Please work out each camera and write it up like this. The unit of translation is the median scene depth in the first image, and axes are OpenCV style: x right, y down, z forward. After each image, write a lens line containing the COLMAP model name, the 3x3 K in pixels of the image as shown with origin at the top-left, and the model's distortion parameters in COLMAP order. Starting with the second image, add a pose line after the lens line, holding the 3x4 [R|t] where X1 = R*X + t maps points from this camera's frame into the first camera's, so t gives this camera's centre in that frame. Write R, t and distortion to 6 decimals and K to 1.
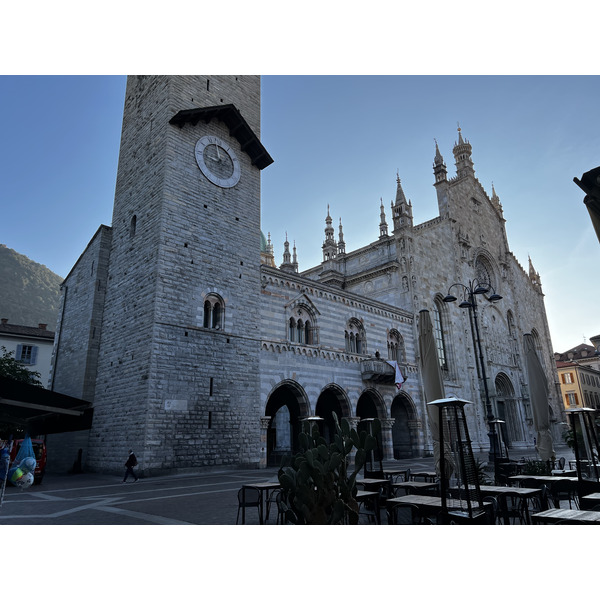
lens RADIAL K [[454.2, 0, 282.6], [0, 454.2, 298.4], [0, 0, 1]] dist [0.058919, -0.073747]
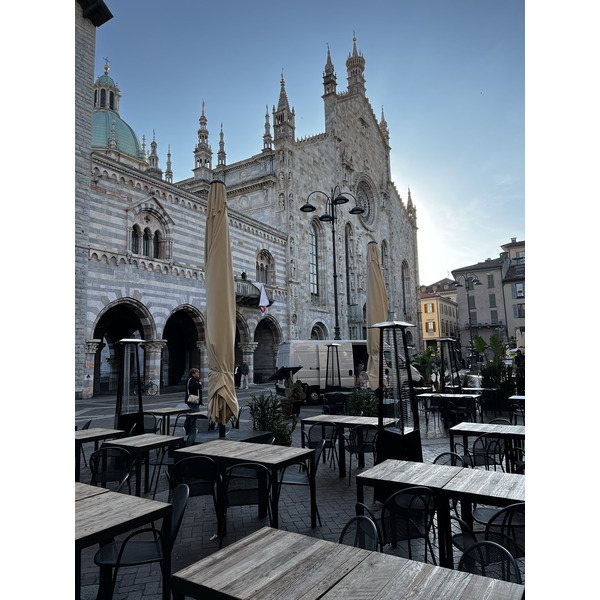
lens RADIAL K [[454.2, 0, 294.9], [0, 454.2, 302.2], [0, 0, 1]] dist [0.058919, -0.073747]
pose [[0.967708, 0.027763, 0.250541, 0.066599], [-0.068496, 0.985480, 0.155362, 0.022486], [-0.242590, -0.167506, 0.955558, 0.075172]]
